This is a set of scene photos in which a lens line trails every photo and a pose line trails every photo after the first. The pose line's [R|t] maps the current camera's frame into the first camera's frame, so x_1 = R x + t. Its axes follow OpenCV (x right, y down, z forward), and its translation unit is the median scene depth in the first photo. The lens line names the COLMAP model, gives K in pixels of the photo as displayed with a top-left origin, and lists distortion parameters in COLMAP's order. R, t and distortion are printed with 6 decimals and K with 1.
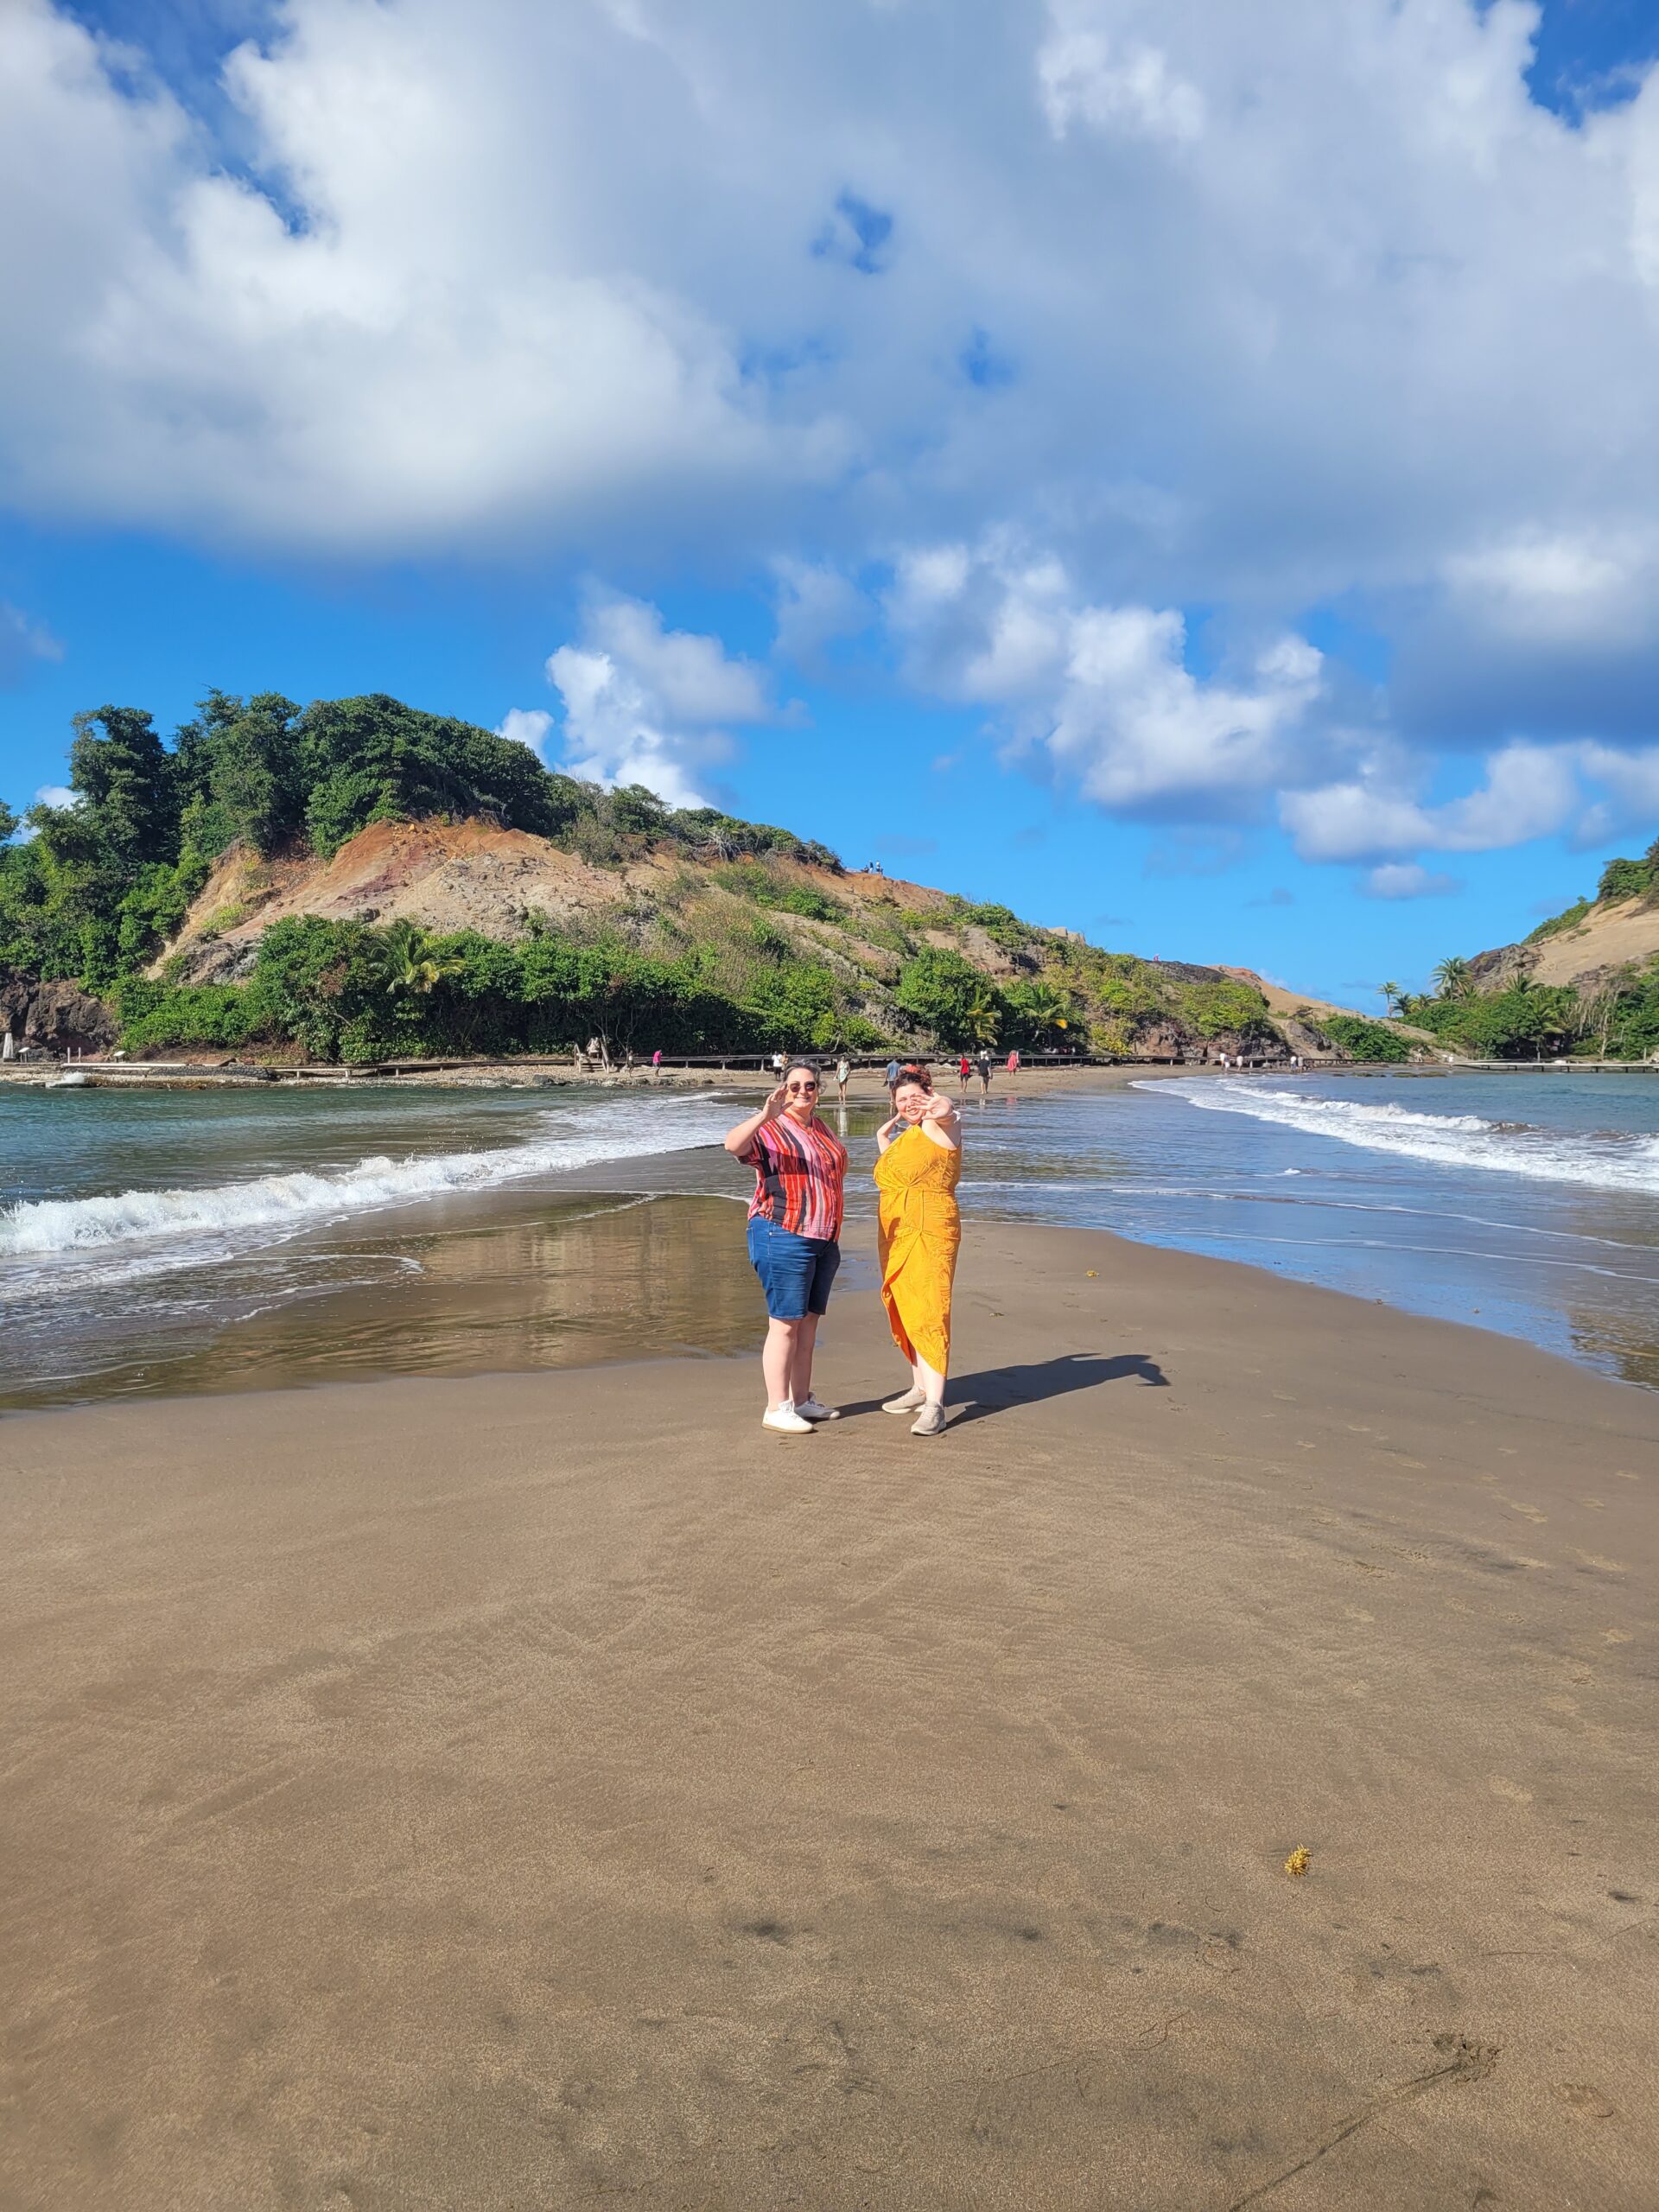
lens RADIAL K [[1702.8, 0, 855.7], [0, 1702.8, 1135.4], [0, 0, 1]] dist [0.067470, -0.061474]
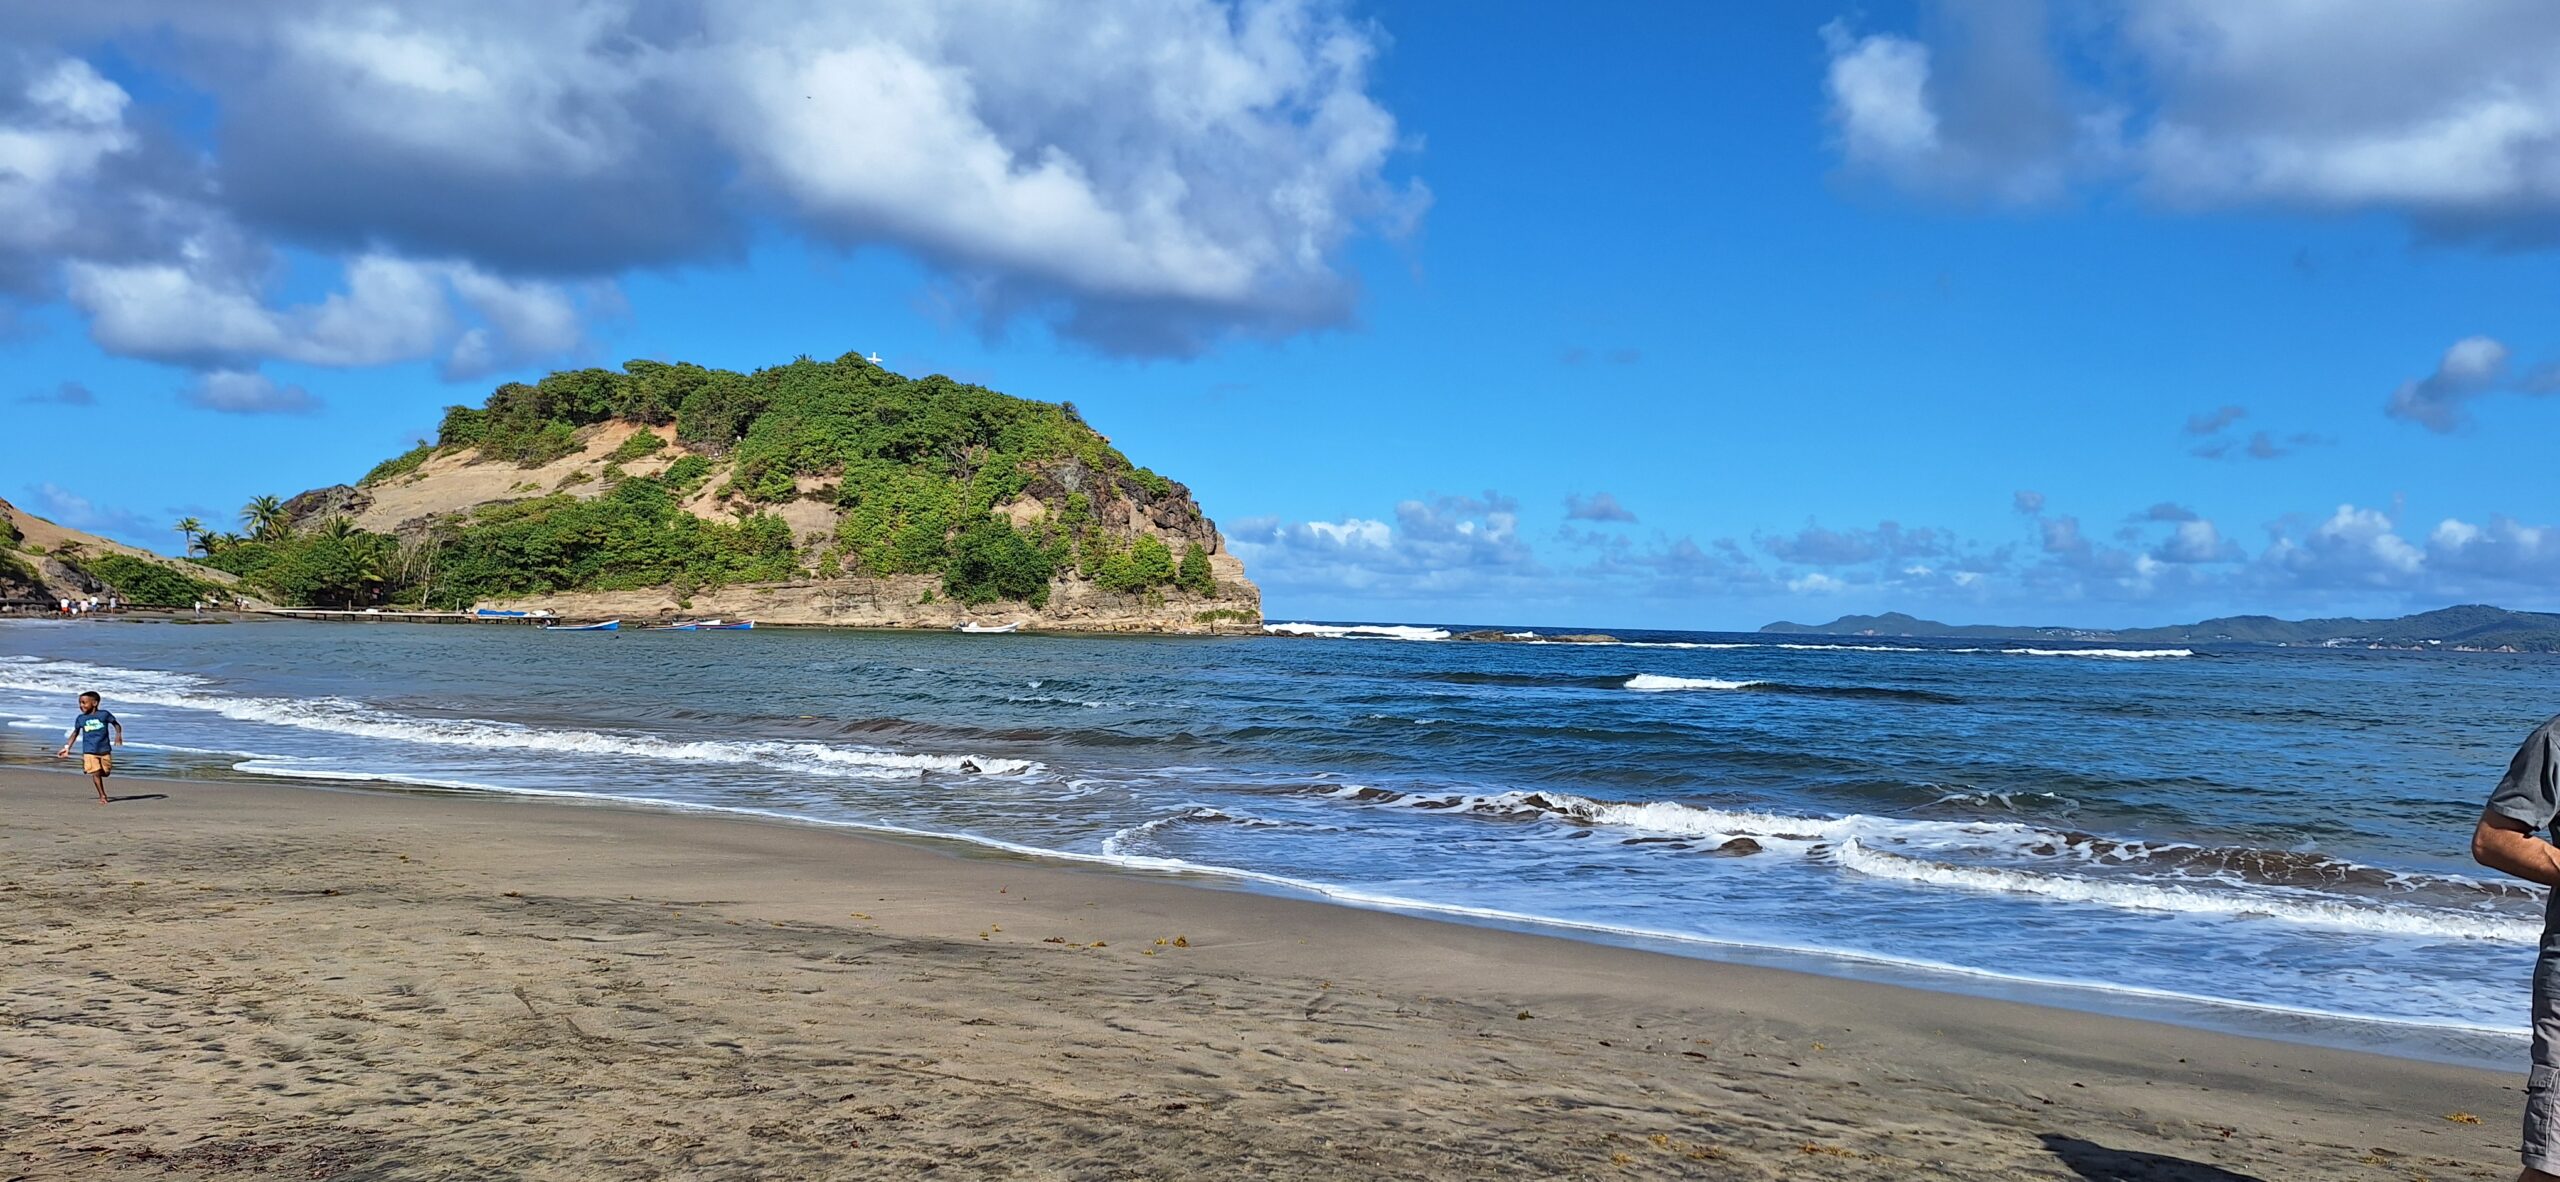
lens RADIAL K [[1945.8, 0, 1288.7], [0, 1945.8, 614.5], [0, 0, 1]] dist [0.106316, -0.019390]
pose [[0.709052, 0.015255, 0.704991, -0.033499], [0.013005, 0.999313, -0.034703, 0.008414], [-0.705036, 0.033775, 0.708366, -0.244155]]
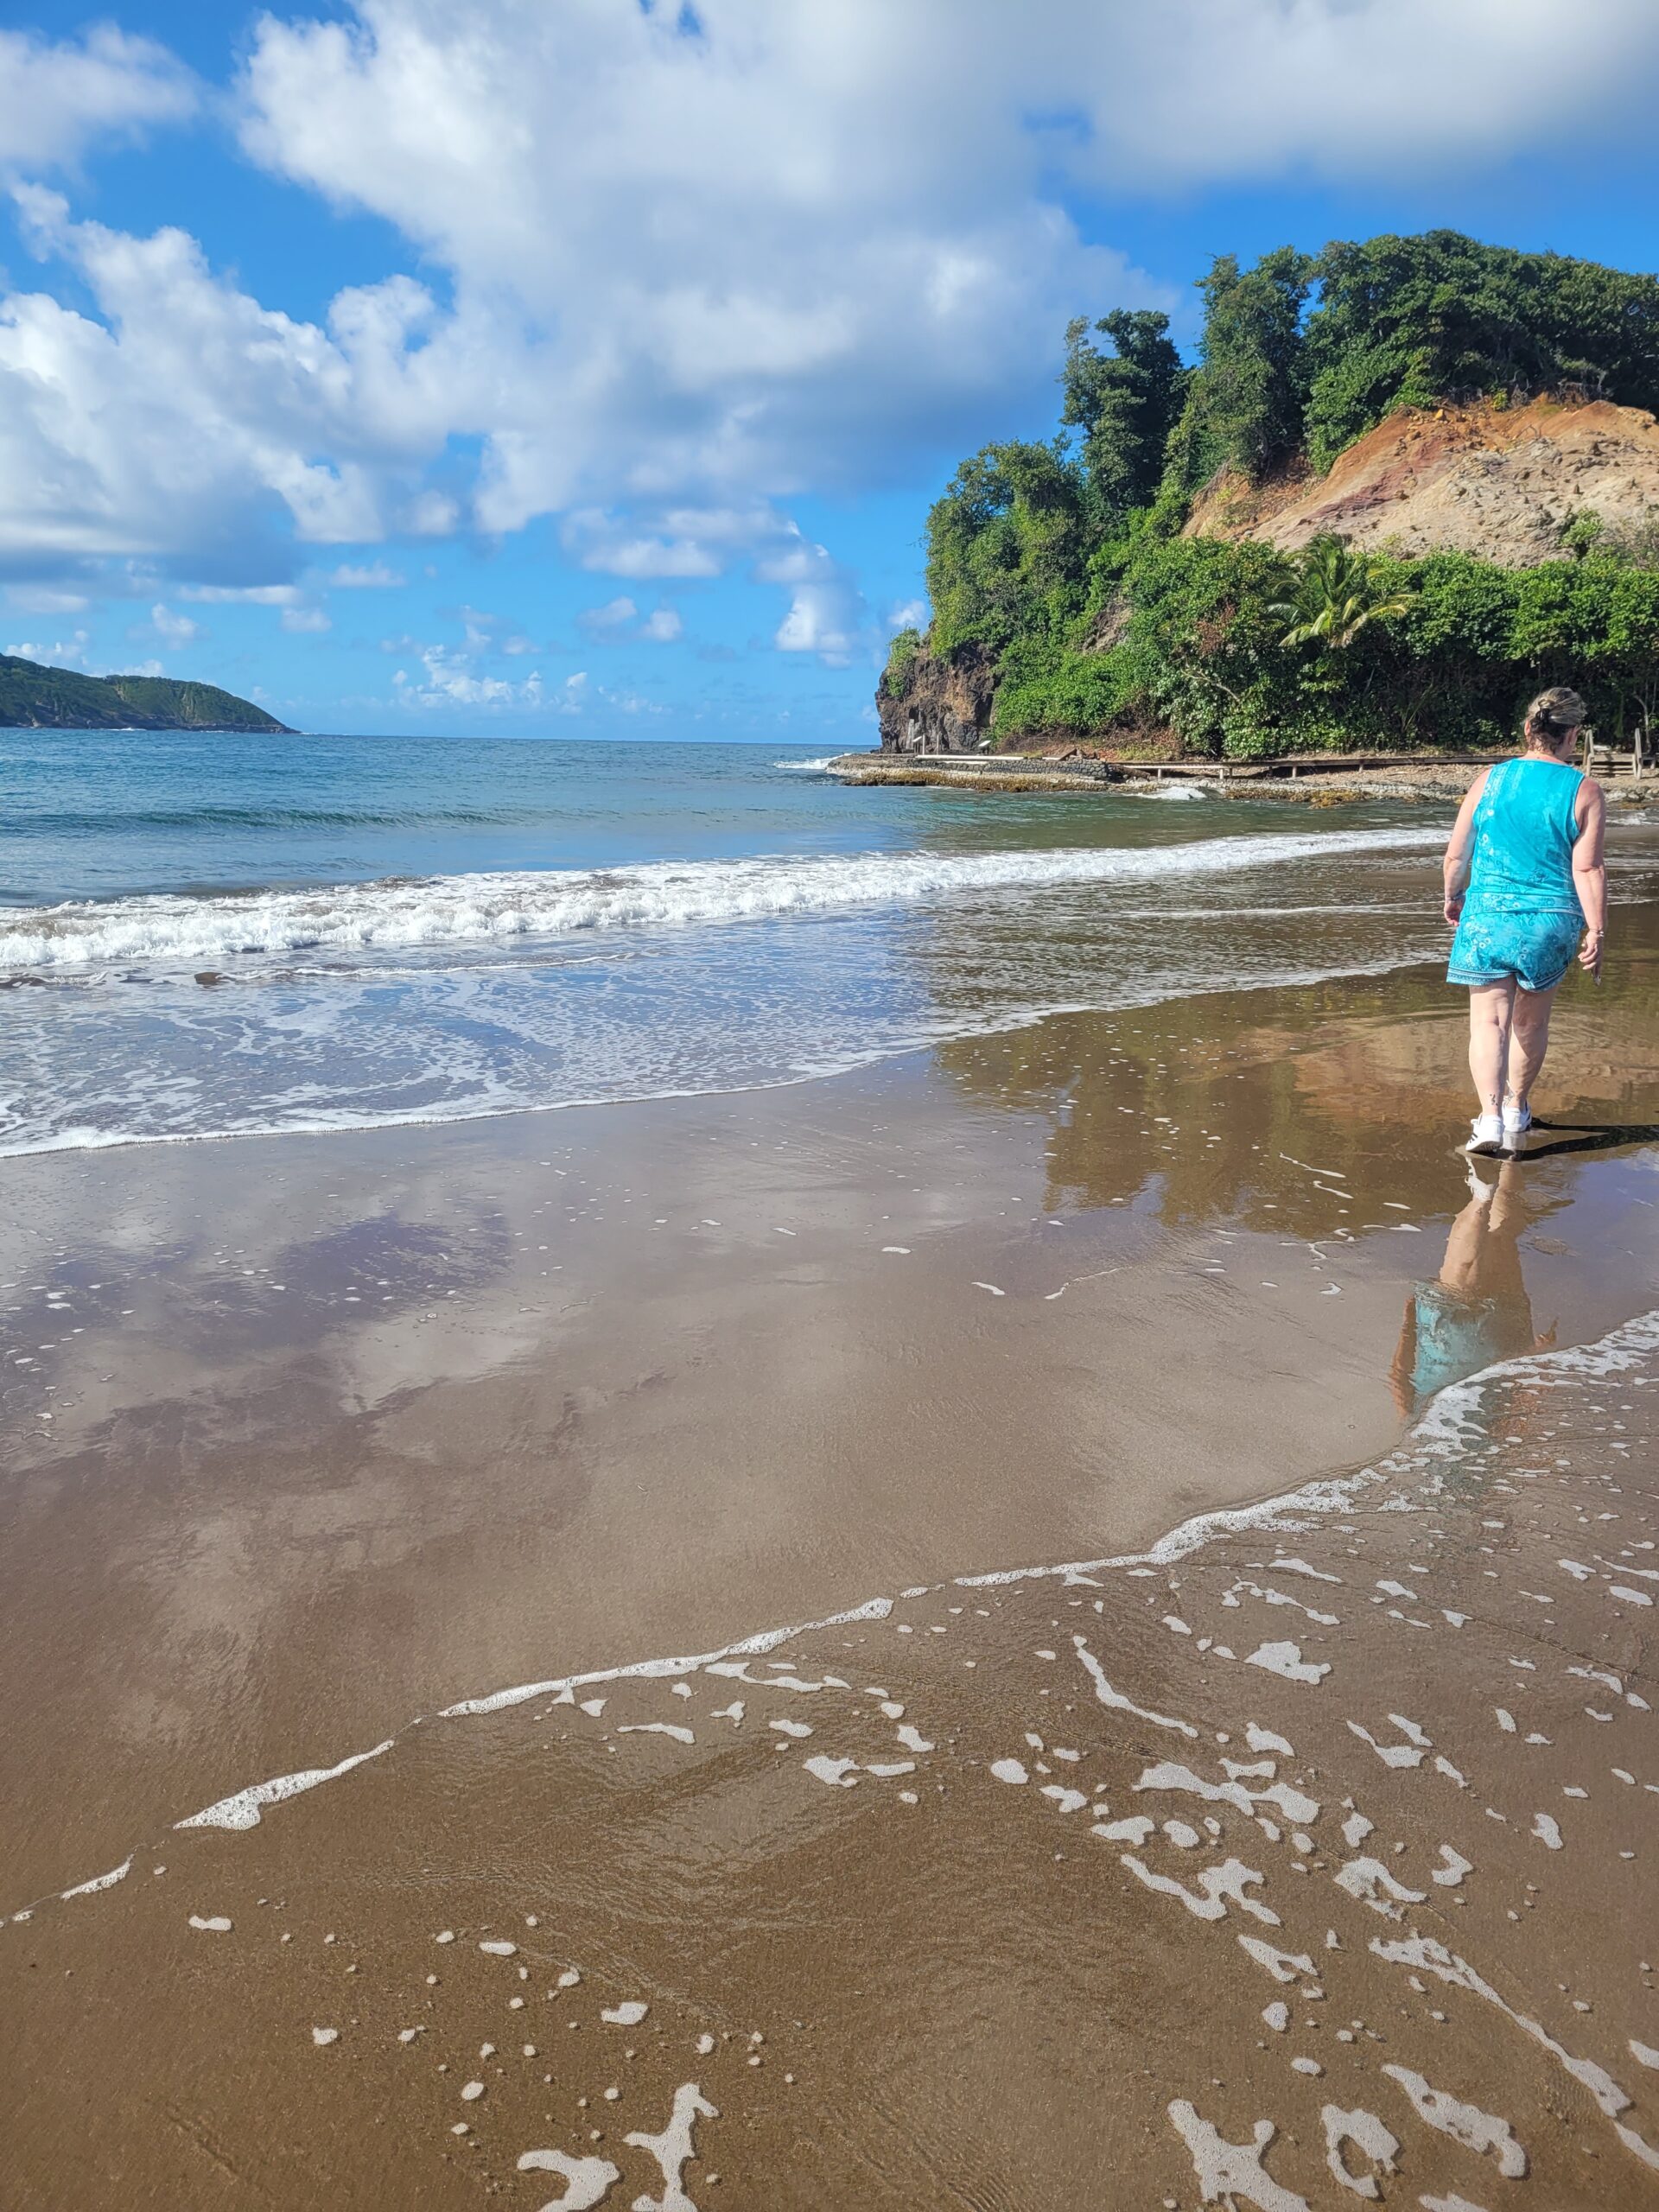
lens RADIAL K [[1702.8, 0, 889.8], [0, 1702.8, 1088.8], [0, 0, 1]] dist [0.067470, -0.061474]
pose [[0.787093, 0.130526, -0.602866, 0.019867], [-0.045611, 0.986995, 0.154144, -0.008296], [0.615146, -0.093828, 0.782810, 0.279348]]
